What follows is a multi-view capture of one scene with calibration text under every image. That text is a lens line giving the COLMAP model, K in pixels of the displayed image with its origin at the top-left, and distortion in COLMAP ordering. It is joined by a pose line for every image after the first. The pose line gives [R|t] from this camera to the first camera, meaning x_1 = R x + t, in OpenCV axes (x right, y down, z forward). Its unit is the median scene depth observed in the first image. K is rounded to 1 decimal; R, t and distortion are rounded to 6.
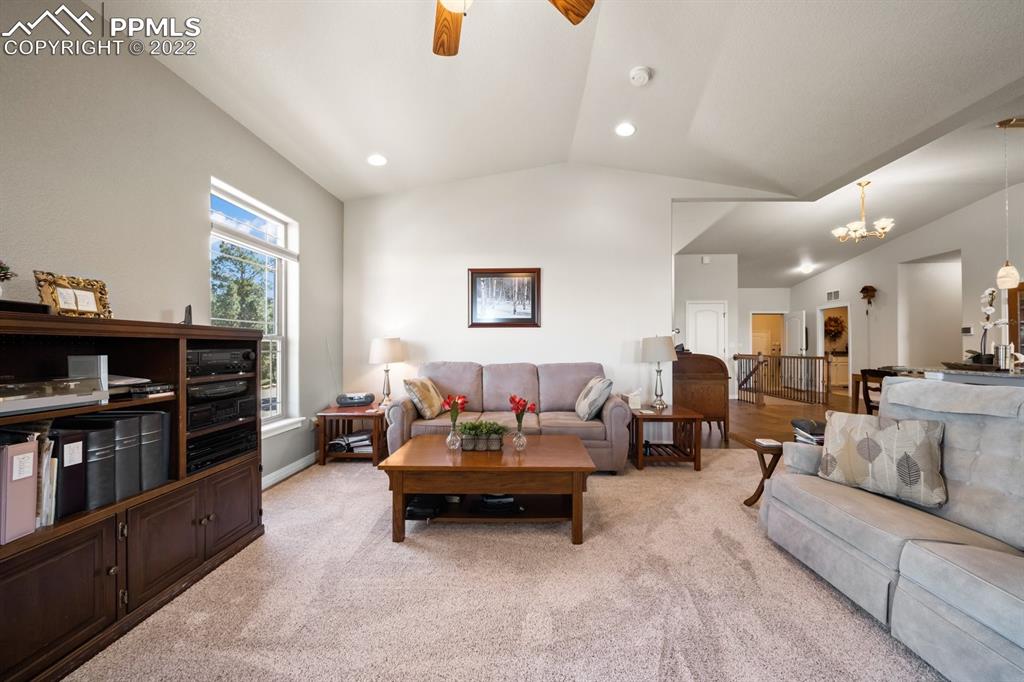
lens RADIAL K [[355.9, 0, 514.4], [0, 355.9, 347.1], [0, 0, 1]] dist [-0.001286, -0.000154]
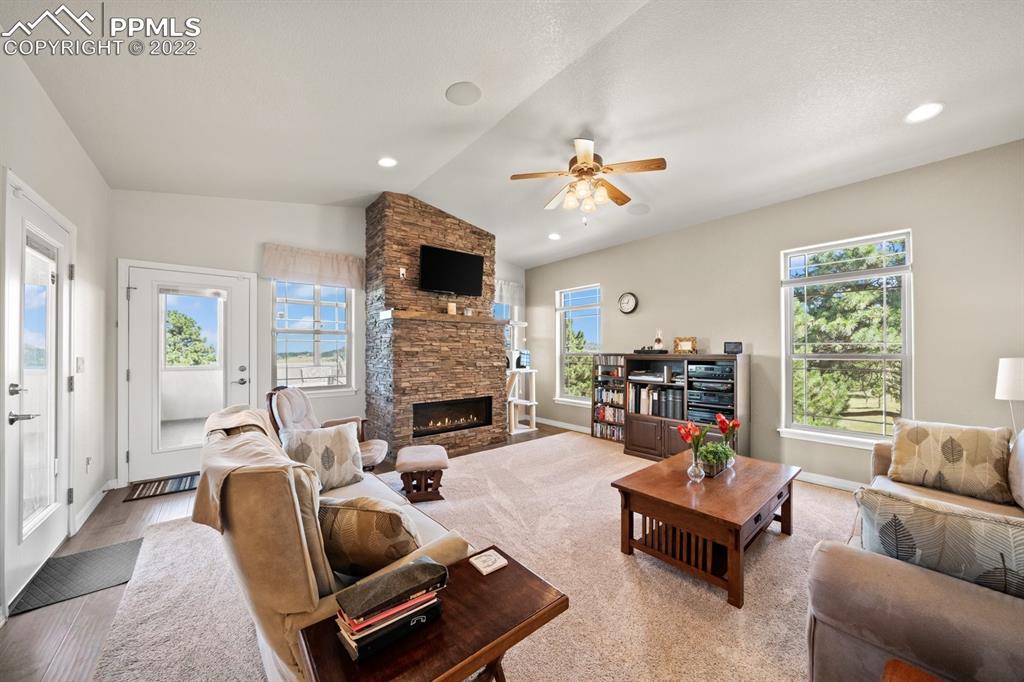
lens RADIAL K [[355.9, 0, 514.4], [0, 355.9, 347.1], [0, 0, 1]] dist [-0.001286, -0.000154]
pose [[-0.752935, -0.009845, -0.658021, 1.622098], [-0.002760, 0.999927, -0.011802, -0.090175], [0.658089, -0.007069, -0.752907, 2.262878]]
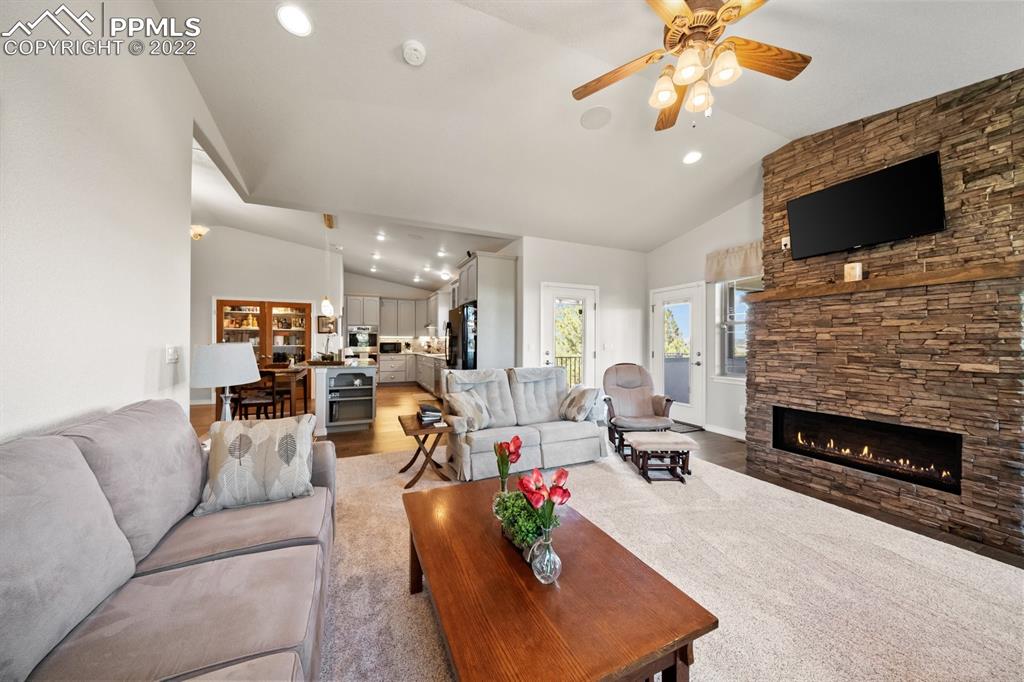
lens RADIAL K [[356.2, 0, 516.5], [0, 356.2, 340.2], [0, 0, 1]] dist [-0.000361, -0.000105]
pose [[-0.422725, 0.000268, 0.906258, -1.007032], [-0.004702, 0.999986, -0.002489, -0.075571], [-0.906246, -0.005313, -0.422718, 2.064572]]
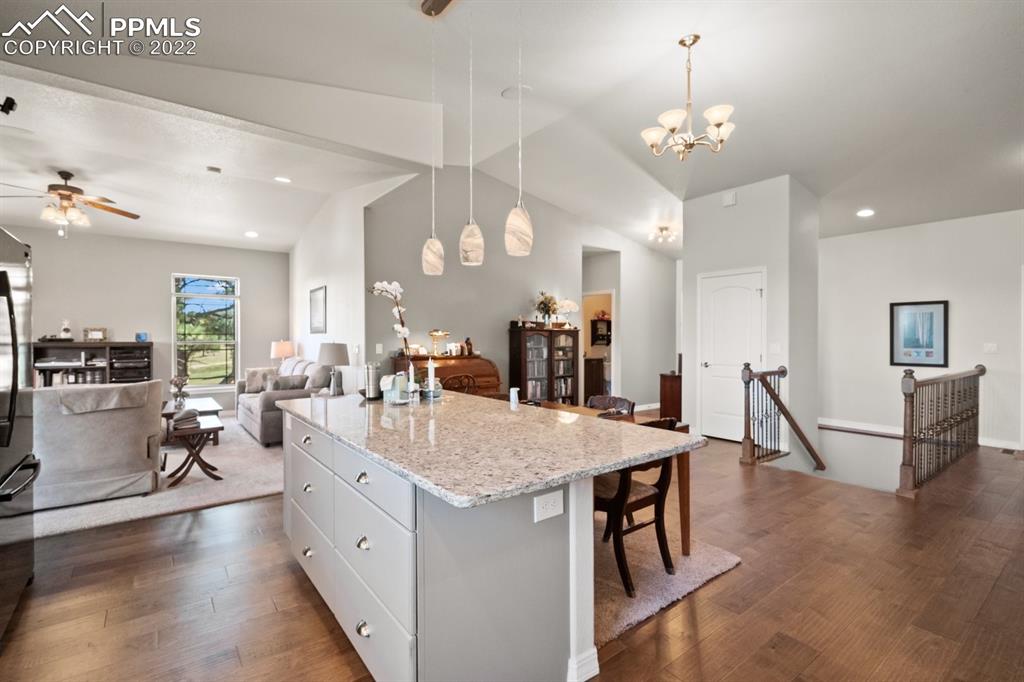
lens RADIAL K [[471.0, 0, 529.0], [0, 471.0, 342.7], [0, 0, 1]] dist [-0.000820, -0.000186]
pose [[0.632665, 0.005216, -0.774408, 4.861246], [0.000212, 0.999976, 0.006909, -0.094594], [0.774426, -0.004535, 0.632648, 1.390700]]
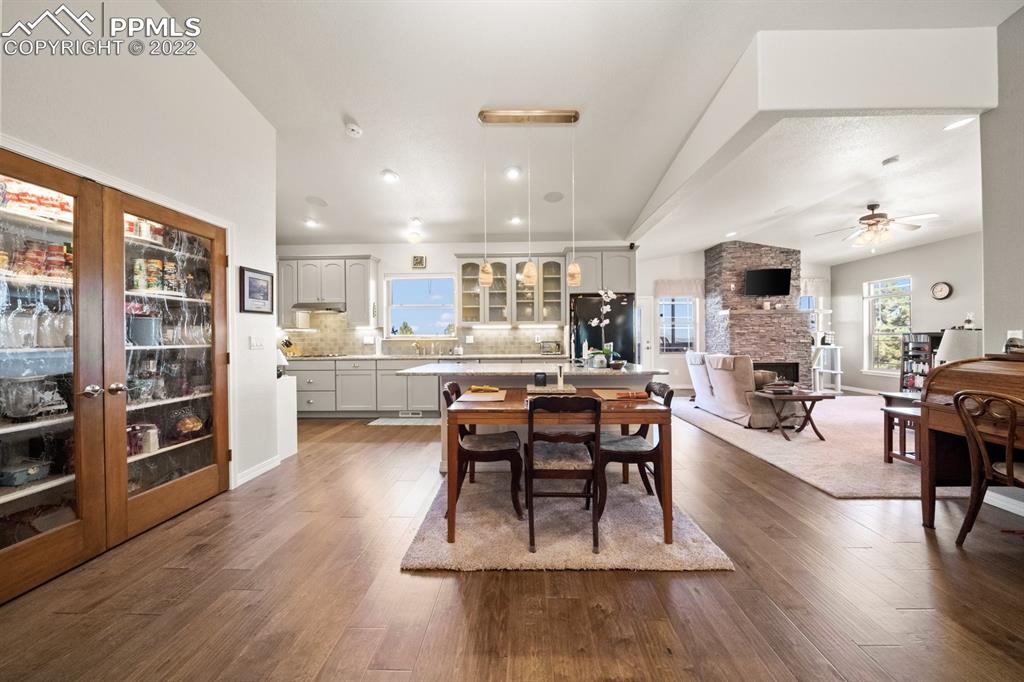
lens RADIAL K [[360.4, 0, 509.6], [0, 360.4, 339.0], [0, 0, 1]] dist [-0.000824, -0.000217]
pose [[-0.999994, 0.003236, -0.001381, 3.566182], [0.003230, 0.999985, 0.004401, -0.031670], [0.001395, 0.004397, -0.999989, 4.559623]]
